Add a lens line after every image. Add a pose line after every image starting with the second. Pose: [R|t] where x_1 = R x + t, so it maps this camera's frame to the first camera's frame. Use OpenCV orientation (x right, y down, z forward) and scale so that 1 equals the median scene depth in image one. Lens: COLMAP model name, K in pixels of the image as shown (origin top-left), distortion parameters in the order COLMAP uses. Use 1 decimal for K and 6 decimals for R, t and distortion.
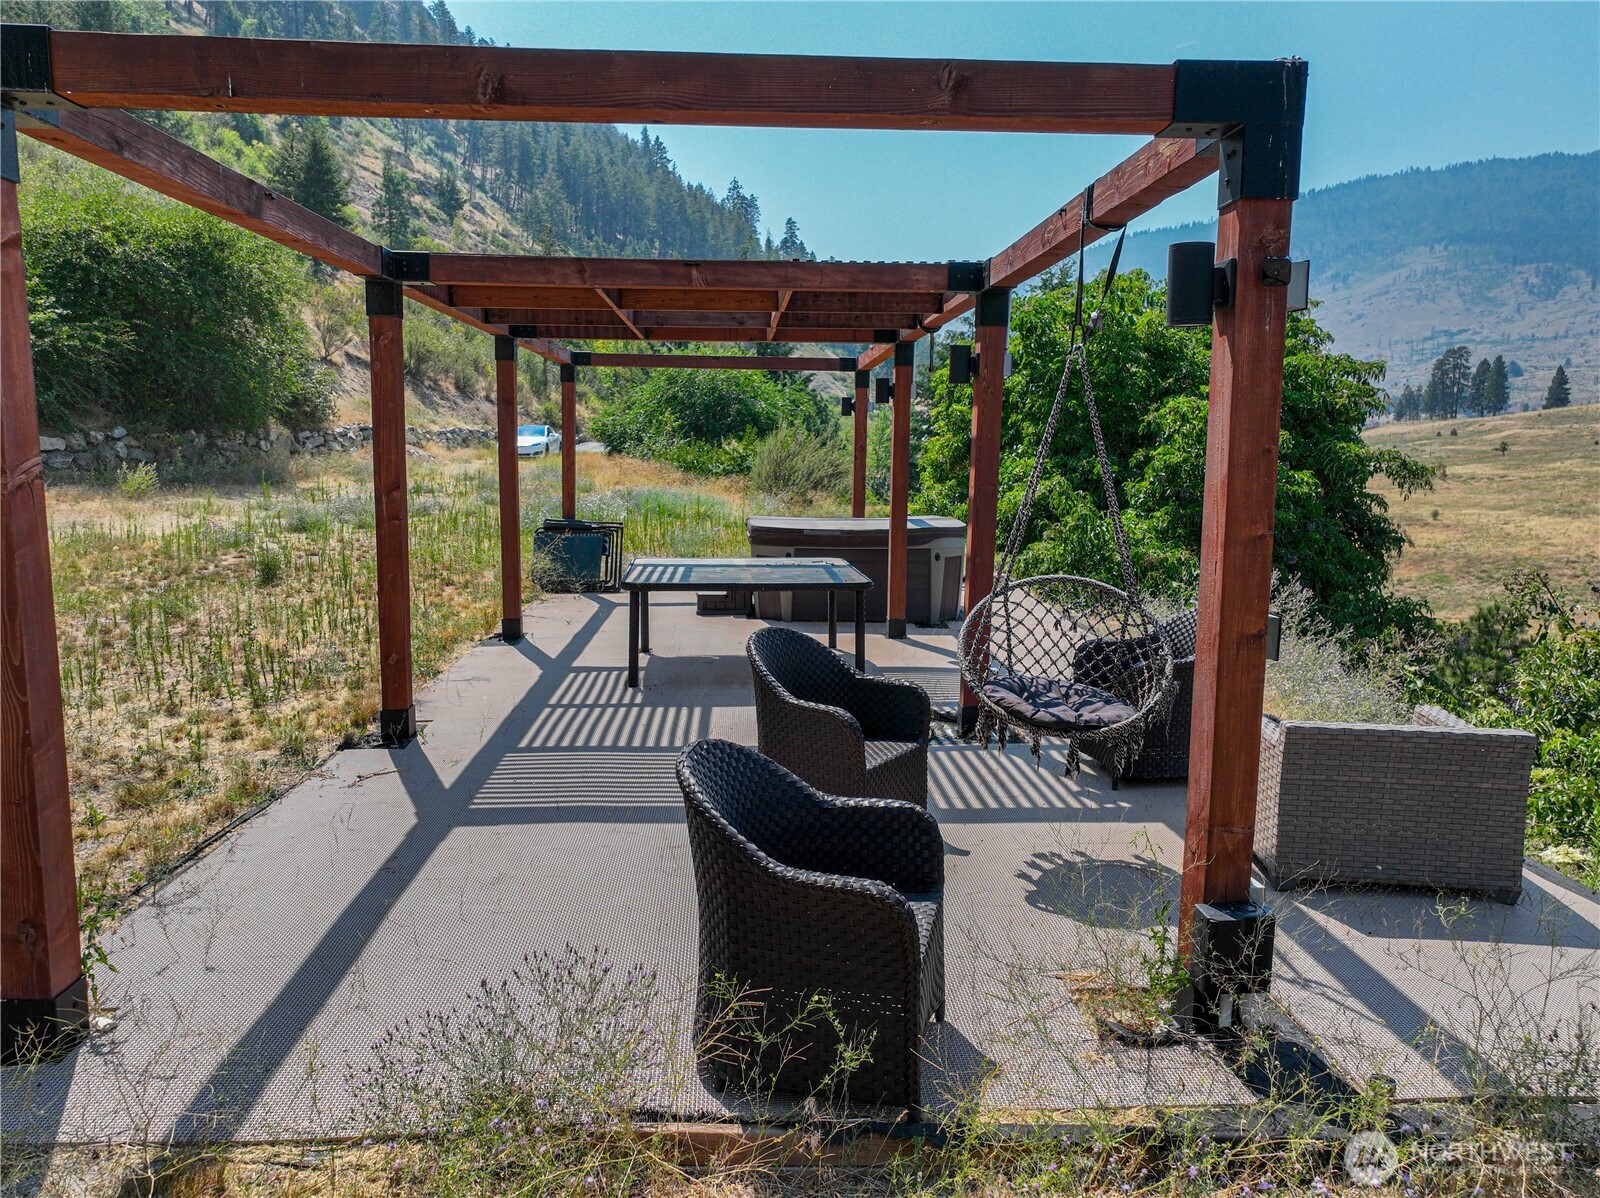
lens RADIAL K [[1128.4, 0, 799.9], [0, 1128.4, 598.0], [0, 0, 1]] dist [-0.002114, 0.018292]
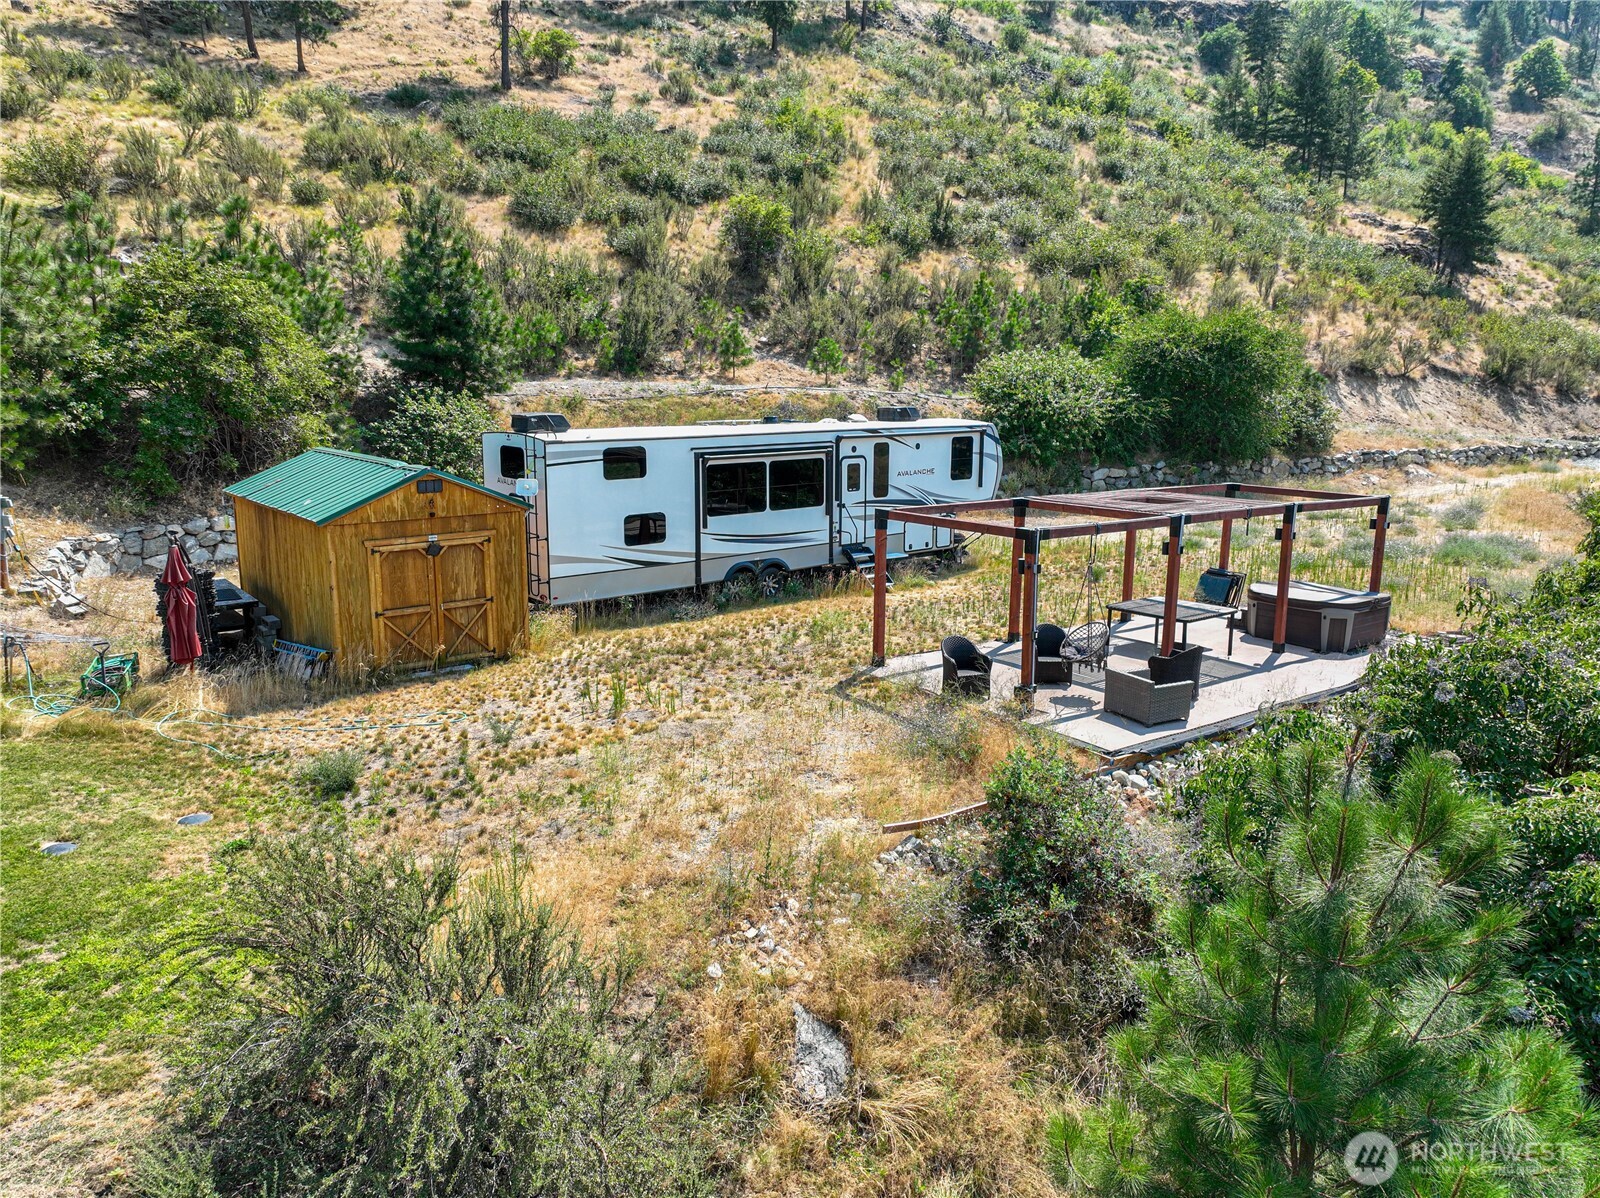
lens RADIAL K [[1128.4, 0, 808.4], [0, 1128.4, 597.9], [0, 0, 1]] dist [-0.002114, 0.018292]
pose [[0.559150, 0.146469, -0.816026, 0.133758], [-0.117647, 0.988328, 0.096783, -0.016834], [0.820677, 0.041886, 0.569855, -0.092553]]
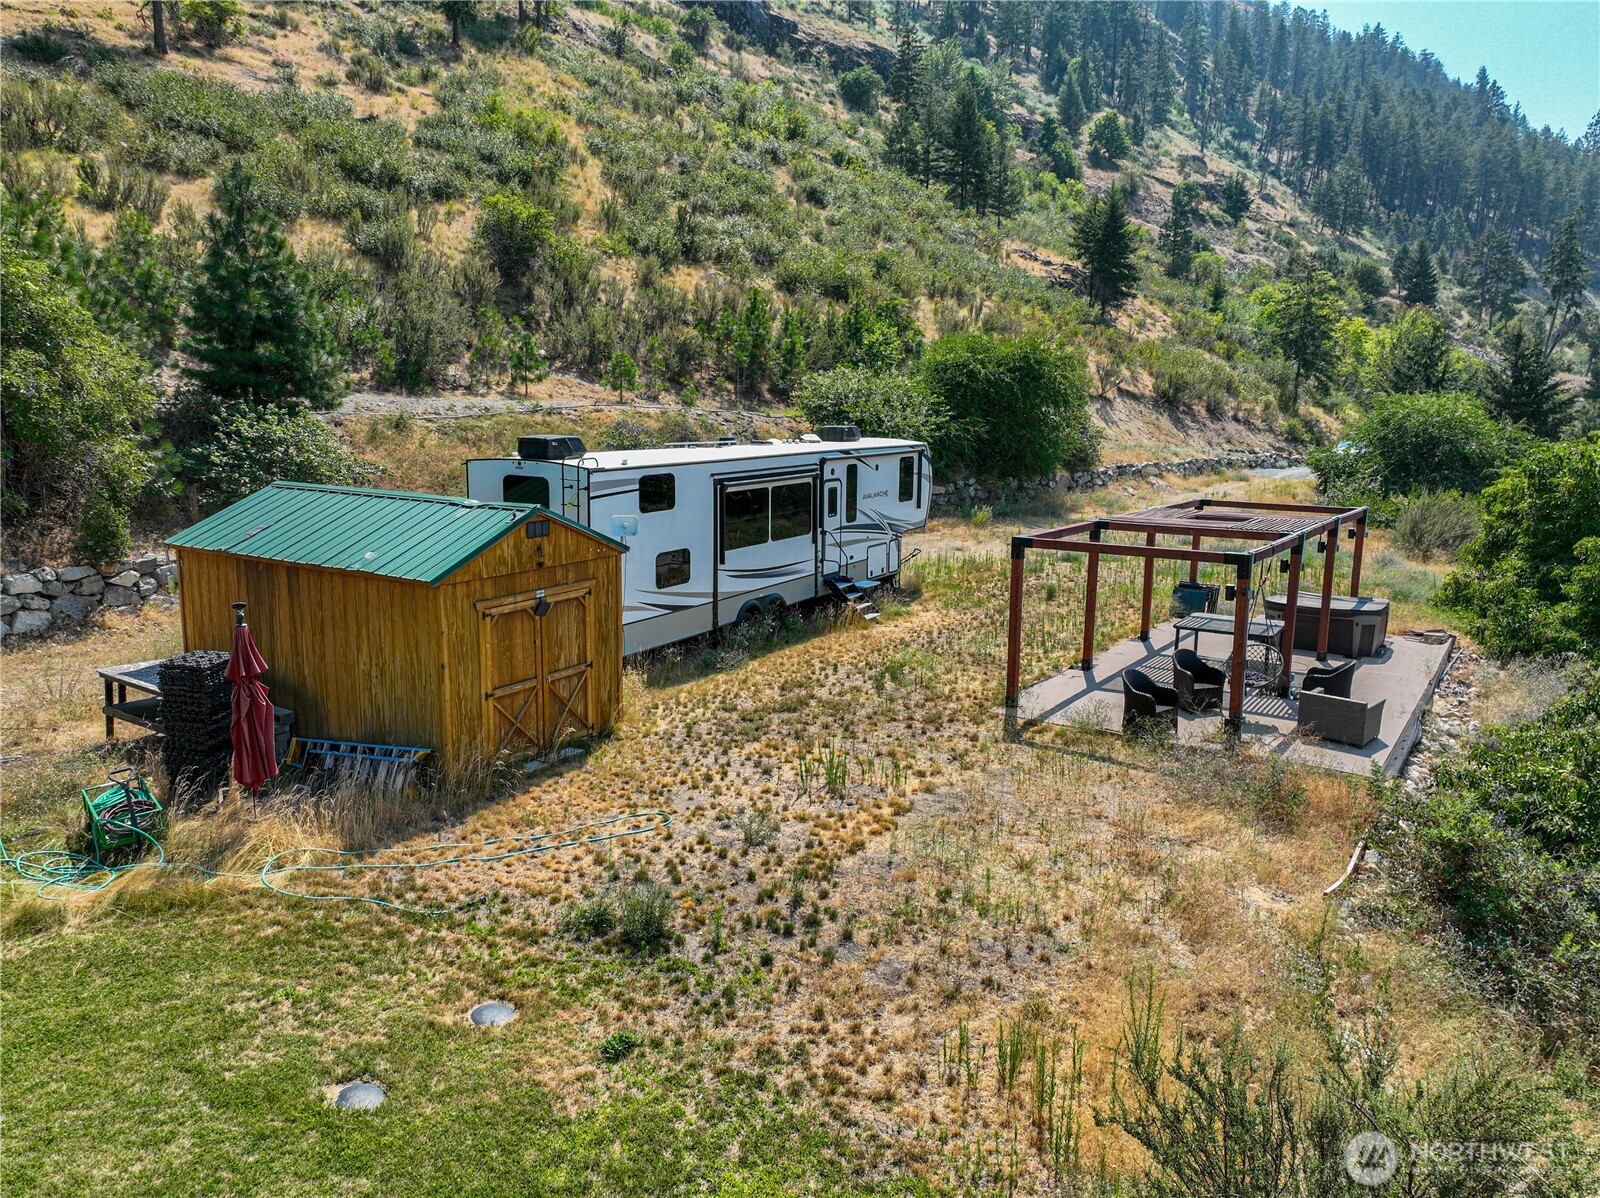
lens RADIAL K [[1128.4, 0, 809.9], [0, 1128.4, 595.7], [0, 0, 1]] dist [-0.002114, 0.018292]
pose [[0.798717, 0.096674, -0.593890, 0.060169], [-0.086025, 0.995216, 0.046308, -0.010773], [0.595526, 0.014102, 0.803213, -0.136616]]
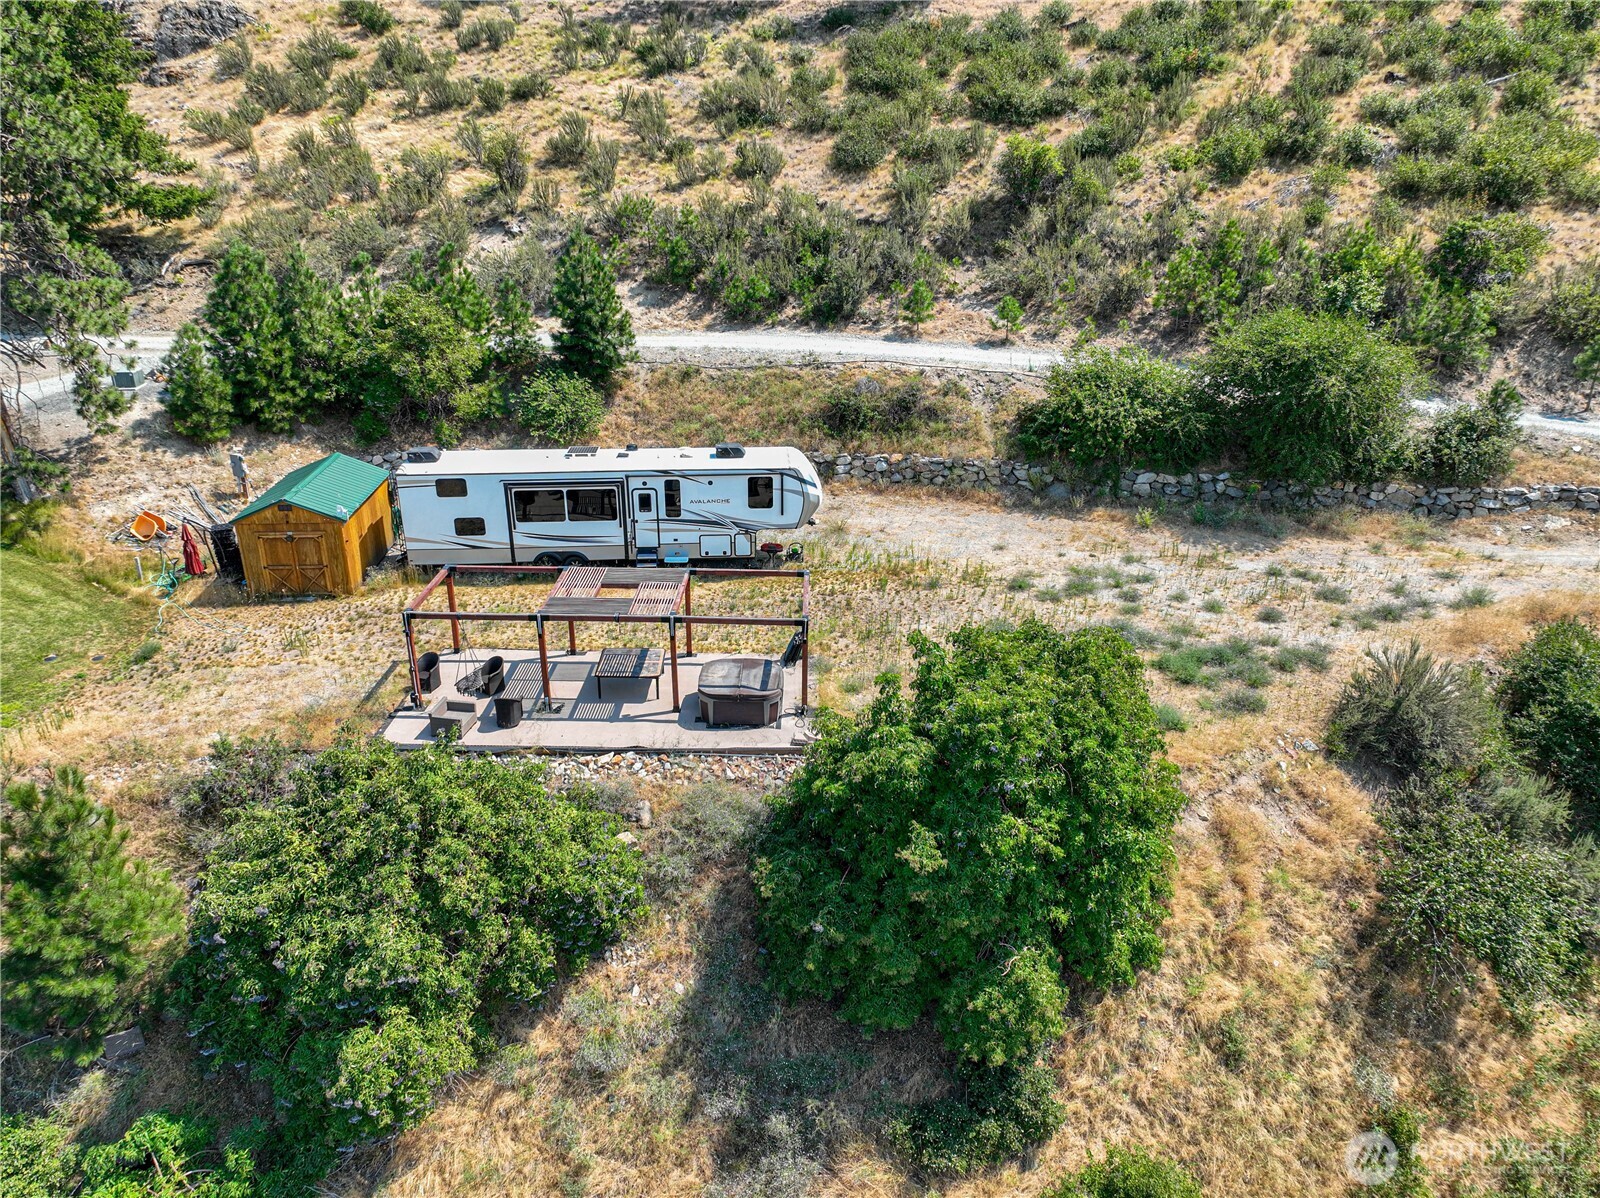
lens RADIAL K [[1128.4, 0, 803.8], [0, 1128.4, 585.3], [0, 0, 1]] dist [-0.002114, 0.018292]
pose [[-0.057842, 0.356949, -0.932331, 0.283497], [-0.151902, 0.919874, 0.361604, -0.145053], [0.986702, 0.162538, 0.001014, 0.132842]]
